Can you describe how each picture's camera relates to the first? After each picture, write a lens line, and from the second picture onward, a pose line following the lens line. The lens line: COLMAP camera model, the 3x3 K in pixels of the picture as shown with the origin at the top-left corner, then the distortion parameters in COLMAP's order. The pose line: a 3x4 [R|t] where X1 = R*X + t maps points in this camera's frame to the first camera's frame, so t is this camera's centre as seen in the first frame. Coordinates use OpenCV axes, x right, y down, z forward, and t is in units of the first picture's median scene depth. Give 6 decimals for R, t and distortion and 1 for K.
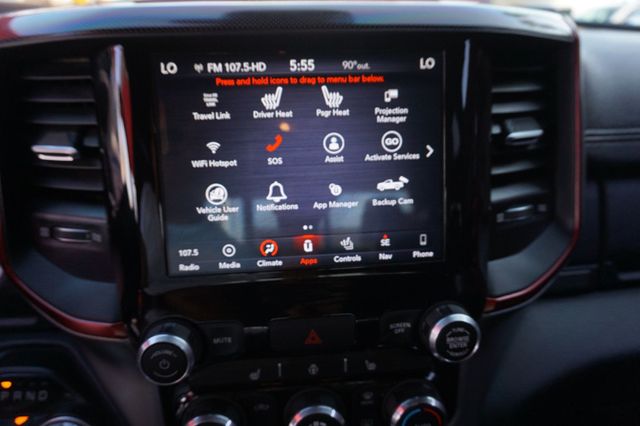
lens RADIAL K [[435.9, 0, 322.3], [0, 435.9, 211.2], [0, 0, 1]] dist [-0.026894, 0.016656]
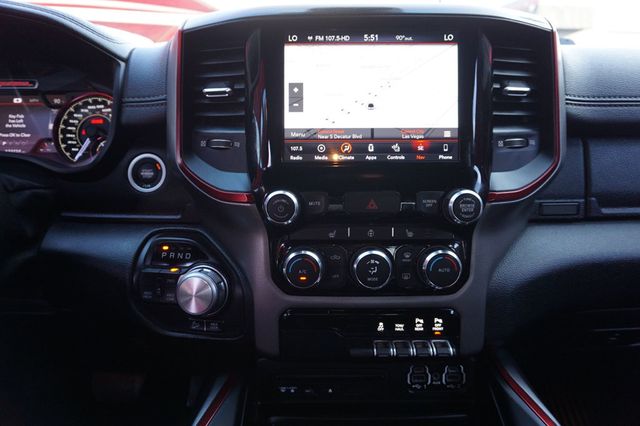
lens RADIAL K [[435.9, 0, 324.0], [0, 435.9, 214.1], [0, 0, 1]] dist [-0.026894, 0.016656]
pose [[0.994619, 0.033818, -0.097928, -0.037593], [-0.045569, 0.991684, -0.120360, 0.496662], [0.093043, 0.124175, 0.987888, -0.526054]]
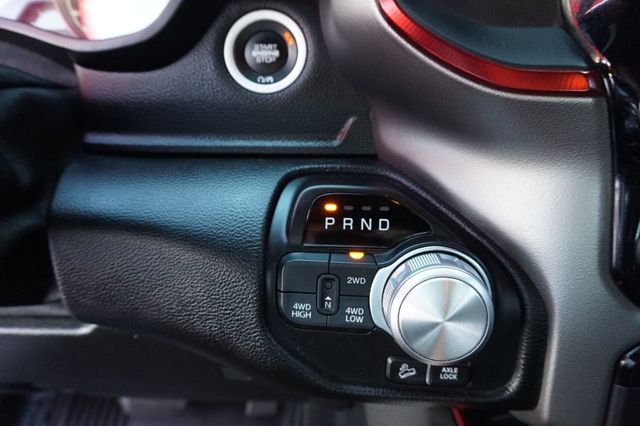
lens RADIAL K [[435.9, 0, 319.0], [0, 435.9, 211.4], [0, 0, 1]] dist [-0.026894, 0.016656]
pose [[0.997326, 0.037862, -0.062507, -0.793201], [-0.038902, 0.999123, -0.015496, 0.471259], [0.061866, 0.017887, 0.997924, 0.329247]]
